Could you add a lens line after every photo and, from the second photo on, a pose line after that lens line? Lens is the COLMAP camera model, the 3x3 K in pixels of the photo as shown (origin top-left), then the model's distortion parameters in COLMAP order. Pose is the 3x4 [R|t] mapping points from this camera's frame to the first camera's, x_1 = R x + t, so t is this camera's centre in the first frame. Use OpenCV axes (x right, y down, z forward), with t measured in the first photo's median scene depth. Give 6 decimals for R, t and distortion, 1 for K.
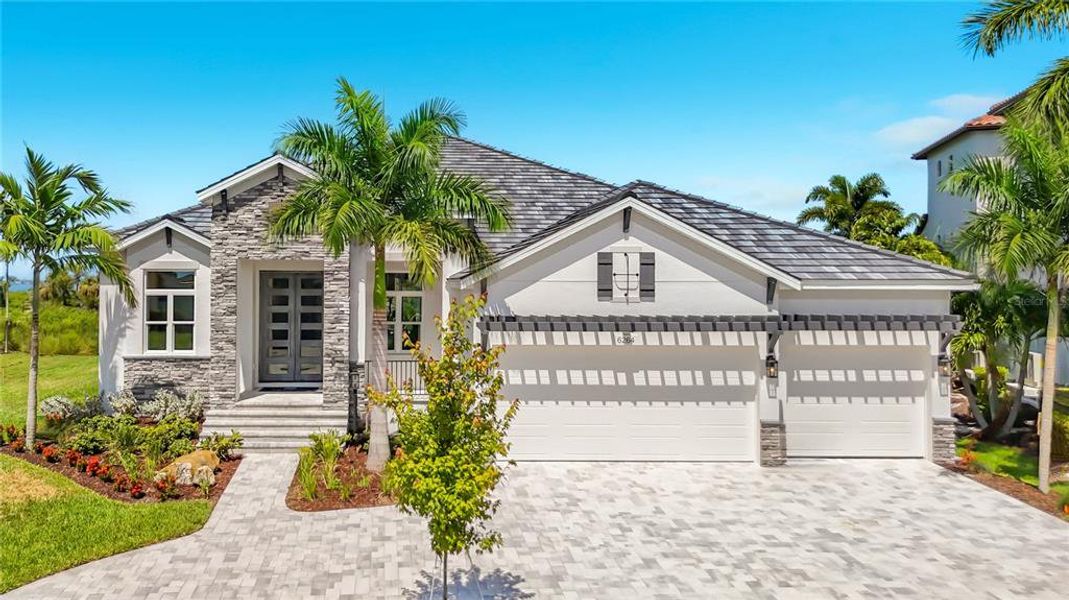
lens RADIAL K [[835.1, 0, 404.2], [0, 835.1, 277.4], [0, 0, 1]] dist [0.027487, -0.007425]
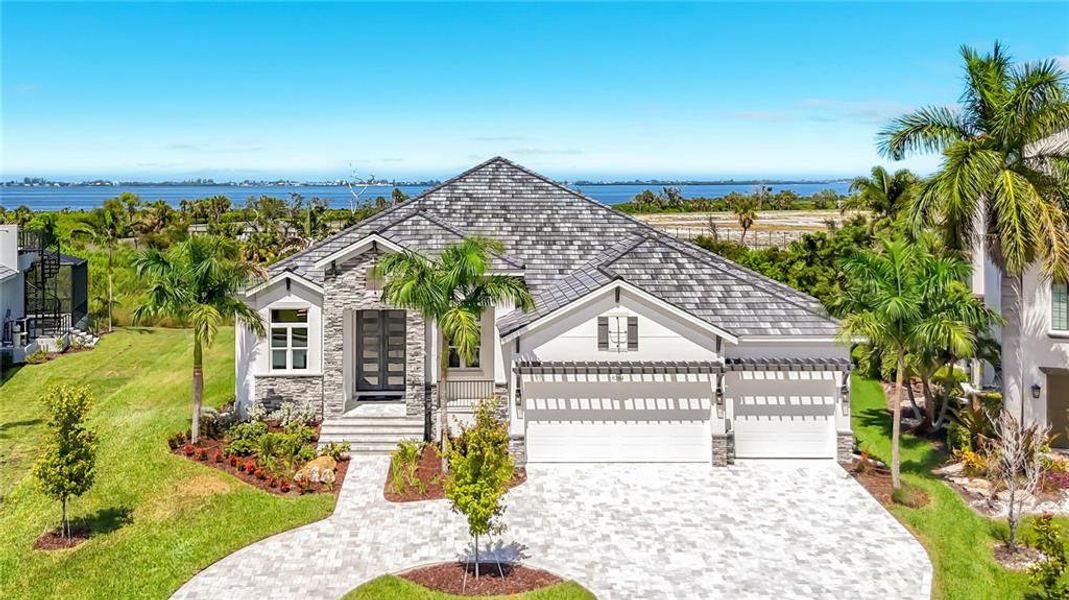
lens RADIAL K [[977.0, 0, 476.0], [0, 977.0, 192.0], [0, 0, 1]] dist [0.059182, -0.073207]
pose [[0.999863, -0.005592, -0.015574, 0.049616], [0.005751, 0.999932, 0.010173, -0.262249], [0.015516, -0.010261, 0.999827, -0.678574]]
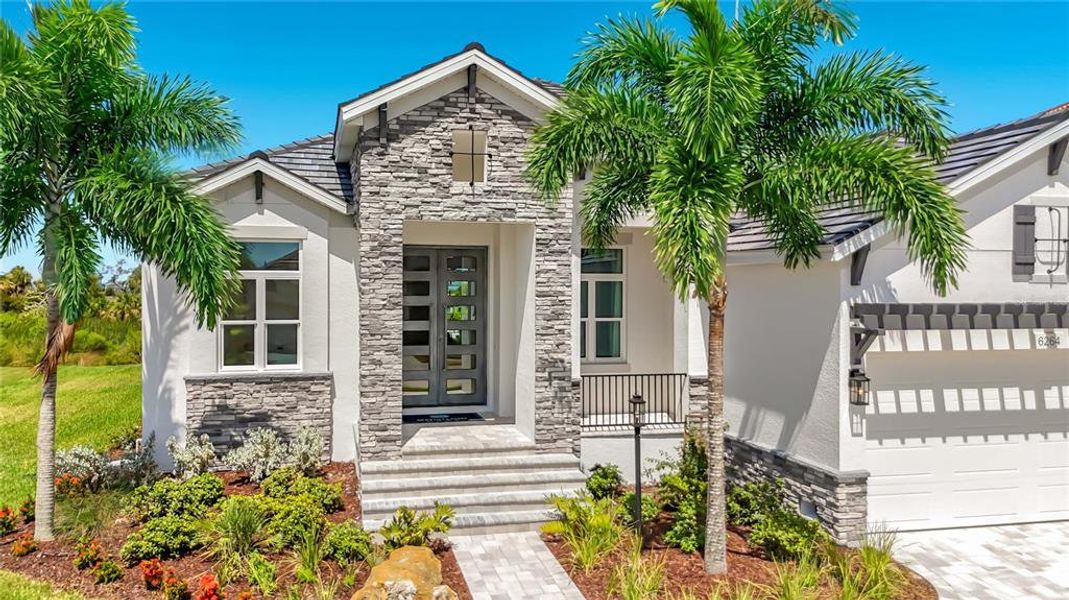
lens RADIAL K [[802.1, 0, 500.3], [0, 802.1, 302.4], [0, 0, 1]] dist [0.098944, -0.090345]
pose [[0.979953, -0.006193, 0.199131, -0.283809], [-0.000234, 0.999480, 0.032232, 0.023709], [-0.199227, -0.031632, 0.979443, 0.452629]]
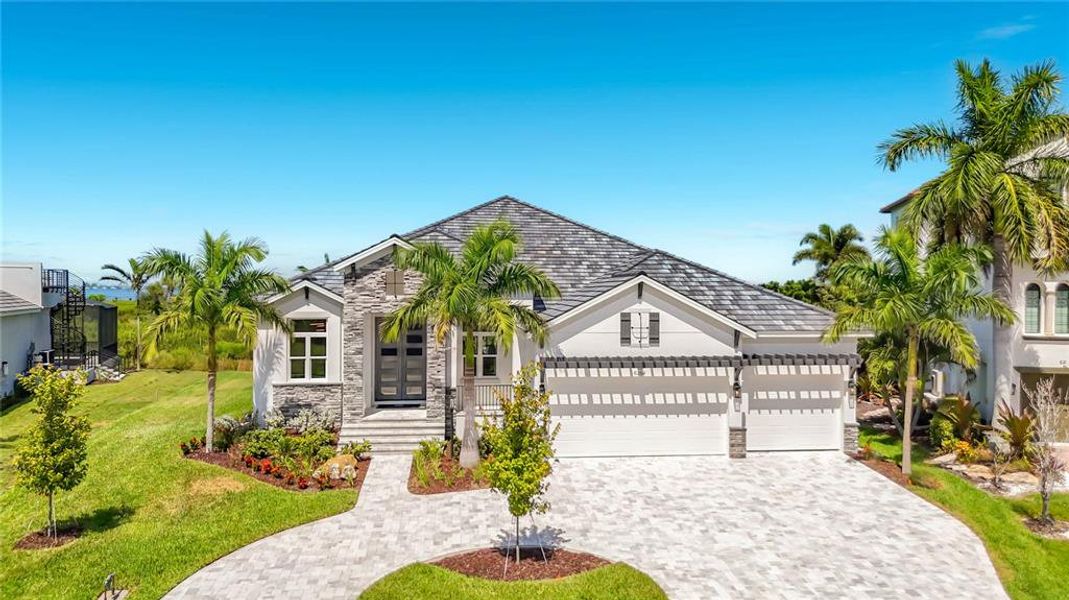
lens RADIAL K [[773.3, 0, 534.5], [0, 773.3, 300.0], [0, 0, 1]] dist [0.045068, -0.039613]
pose [[0.996904, -0.002493, 0.078593, -0.022683], [0.000818, 0.999772, 0.021336, -0.080999], [-0.078628, -0.021206, 0.996678, -0.323568]]
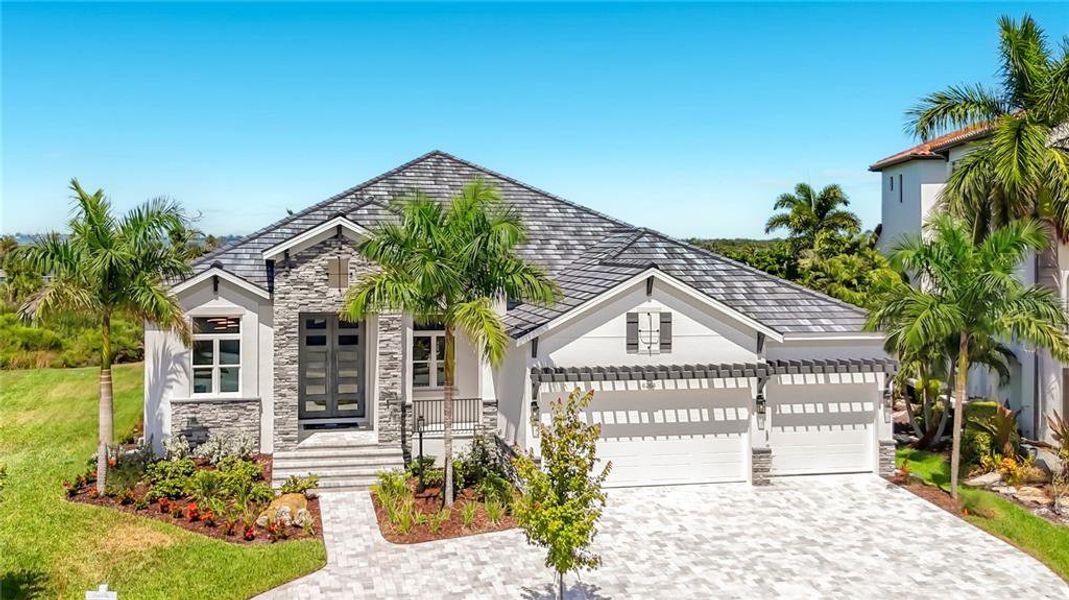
lens RADIAL K [[1009.7, 0, 500.5], [0, 1009.7, 242.4], [0, 0, 1]] dist [0.047930, -0.043548]
pose [[0.981500, 0.002426, 0.191449, -0.223267], [-0.003888, 0.999966, 0.007263, -0.140732], [-0.191425, -0.007873, 0.981476, -0.385960]]
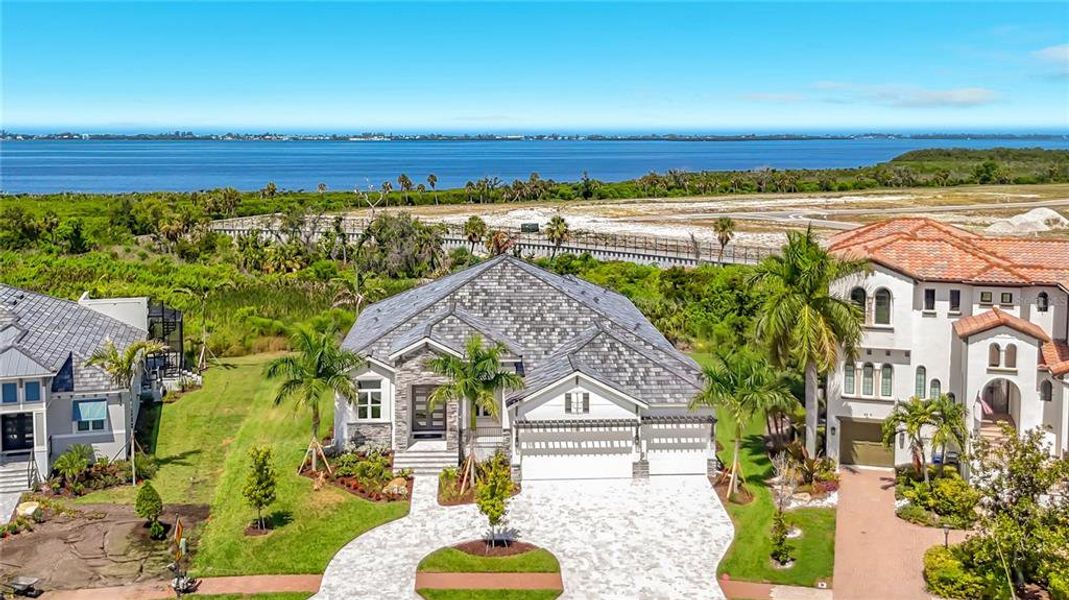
lens RADIAL K [[1014.9, 0, 535.5], [0, 1014.9, 229.2], [0, 0, 1]] dist [0.078921, -0.221334]
pose [[0.999302, -0.003701, 0.037178, 0.041696], [0.000769, 0.996909, 0.078561, -0.719727], [-0.037354, -0.078477, 0.996216, -1.832710]]
